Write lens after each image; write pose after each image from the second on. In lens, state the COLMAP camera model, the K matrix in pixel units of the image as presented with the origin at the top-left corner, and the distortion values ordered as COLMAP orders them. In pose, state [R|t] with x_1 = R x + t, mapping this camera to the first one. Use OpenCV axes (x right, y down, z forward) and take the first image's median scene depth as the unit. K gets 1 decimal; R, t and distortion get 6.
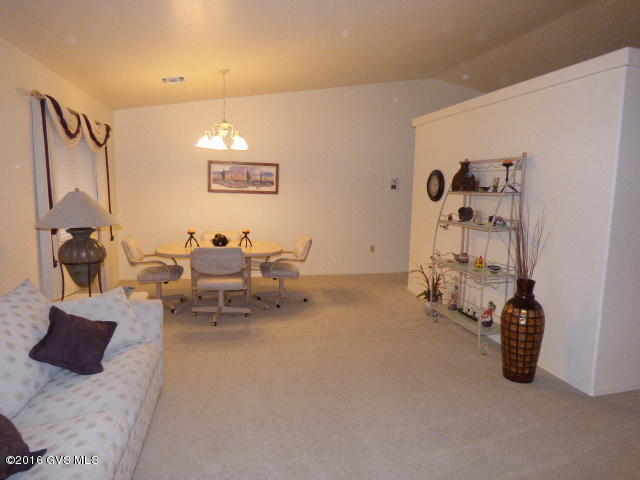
lens RADIAL K [[411.3, 0, 318.4], [0, 411.3, 241.6], [0, 0, 1]] dist [-0.018930, 0.004471]
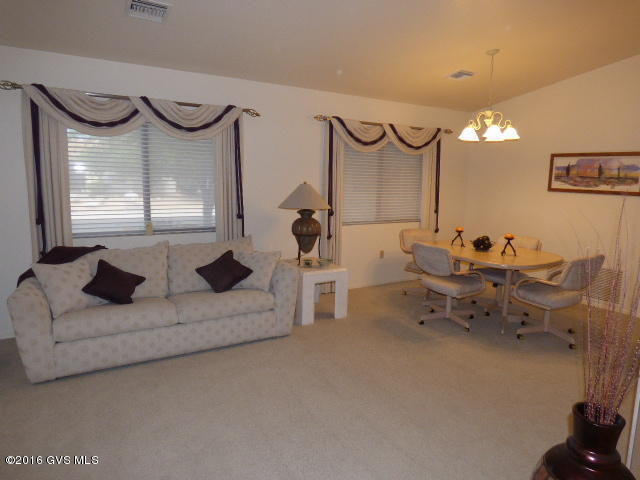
lens RADIAL K [[411.3, 0, 322.0], [0, 411.3, 237.0], [0, 0, 1]] dist [-0.018930, 0.004471]
pose [[0.302075, 0.117767, -0.945982, 1.161485], [-0.139240, 0.987148, 0.078429, -0.087811], [0.943060, 0.108027, 0.314591, 0.912198]]
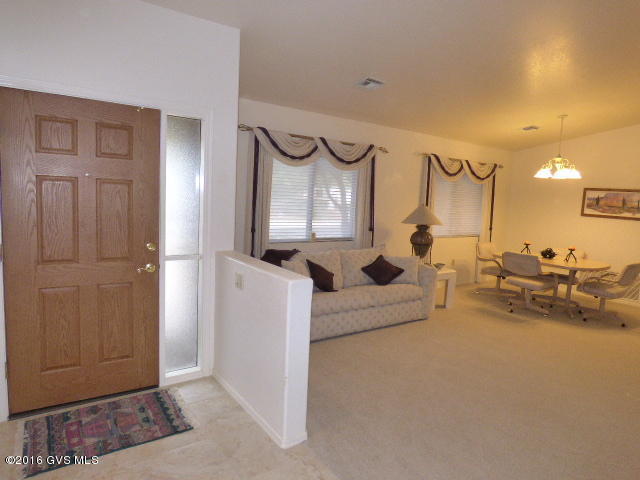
lens RADIAL K [[411.3, 0, 320.4], [0, 411.3, 236.9], [0, 0, 1]] dist [-0.018930, 0.004471]
pose [[0.393080, 0.092141, -0.914876, 1.392371], [-0.164068, 0.986028, 0.028814, 0.058262], [0.904748, 0.138776, 0.402706, -0.233032]]
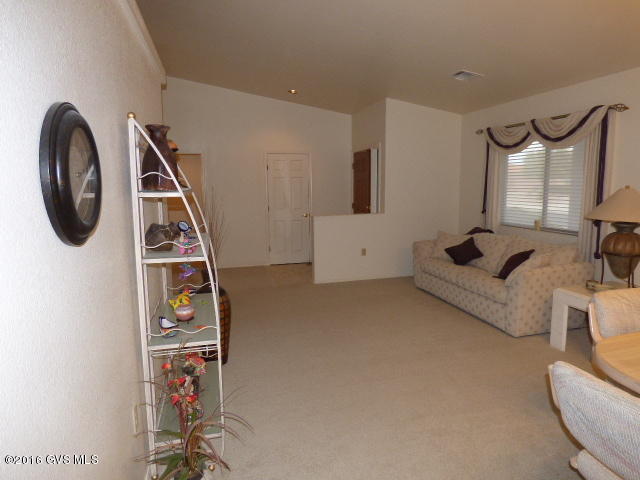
lens RADIAL K [[411.3, 0, 318.8], [0, 411.3, 235.7], [0, 0, 1]] dist [-0.018930, 0.004471]
pose [[-0.999344, 0.004367, -0.035941, 0.413538], [-0.005101, 0.965815, 0.259182, -0.410702], [0.035844, 0.259195, -0.965160, 3.019892]]
